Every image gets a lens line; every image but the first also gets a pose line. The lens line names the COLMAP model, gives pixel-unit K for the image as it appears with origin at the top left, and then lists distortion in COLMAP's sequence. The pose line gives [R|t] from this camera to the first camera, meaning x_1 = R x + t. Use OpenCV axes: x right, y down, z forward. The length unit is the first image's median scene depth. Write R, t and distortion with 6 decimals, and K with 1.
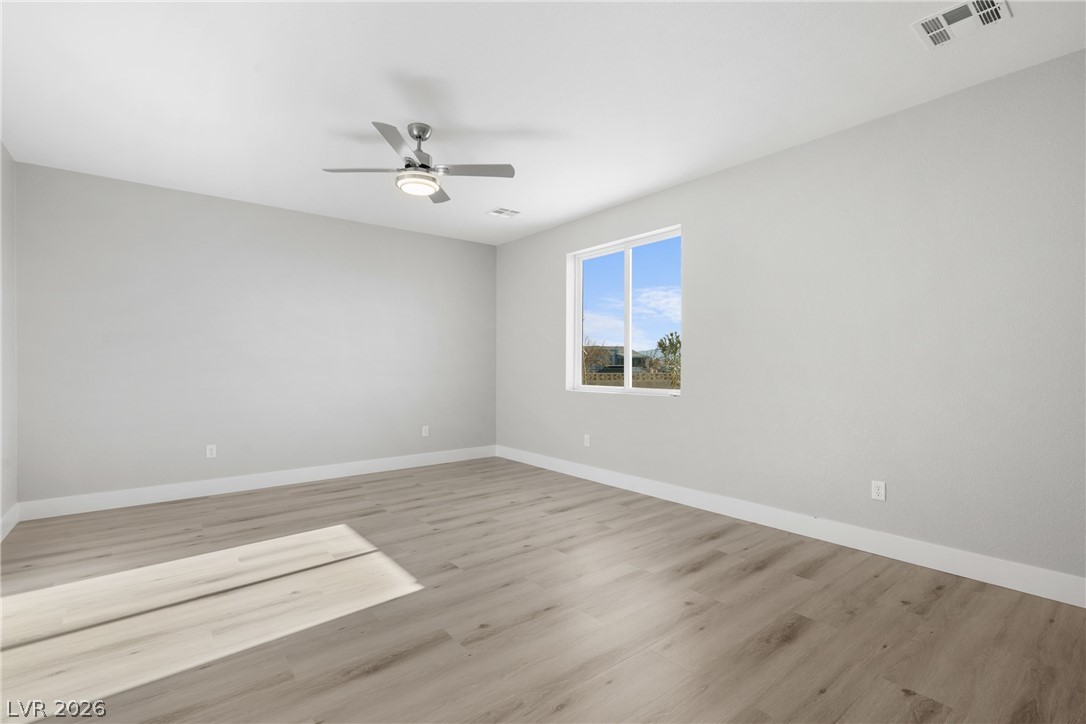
lens RADIAL K [[496.3, 0, 525.7], [0, 496.3, 373.1], [0, 0, 1]] dist [-0.007838, 0.003456]
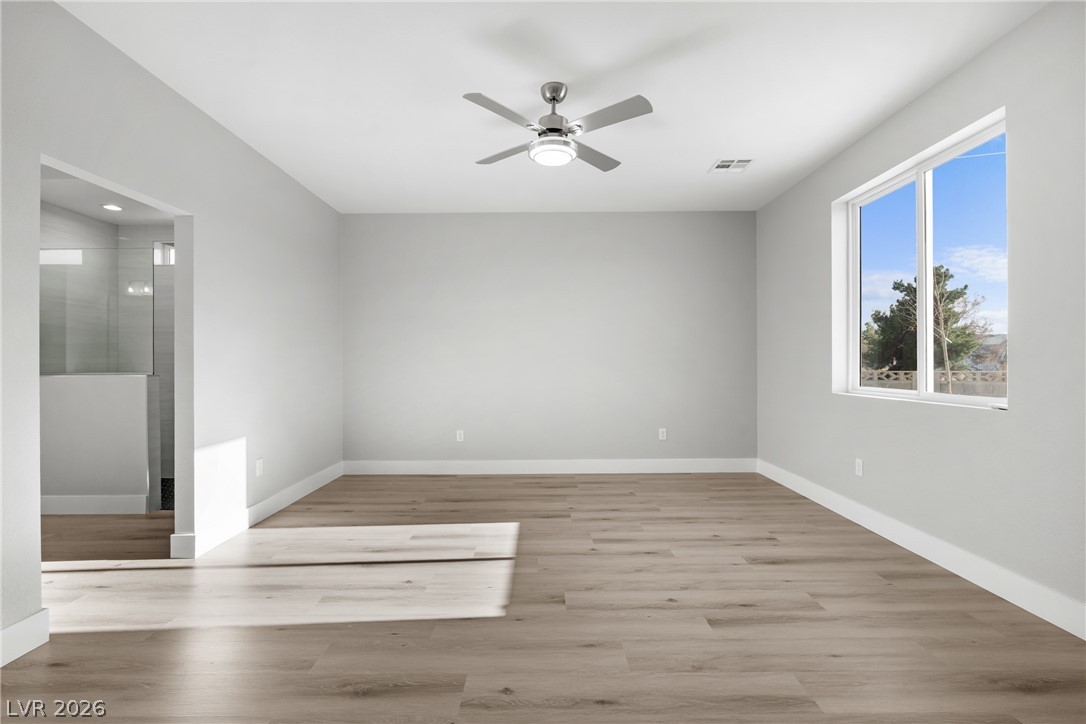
lens RADIAL K [[496.3, 0, 541.5], [0, 496.3, 365.2], [0, 0, 1]] dist [-0.007838, 0.003456]
pose [[0.788032, -0.000763, -0.615634, 0.285983], [-0.005490, 0.999951, -0.008267, 0.004071], [0.615610, 0.009895, 0.787989, 0.273983]]
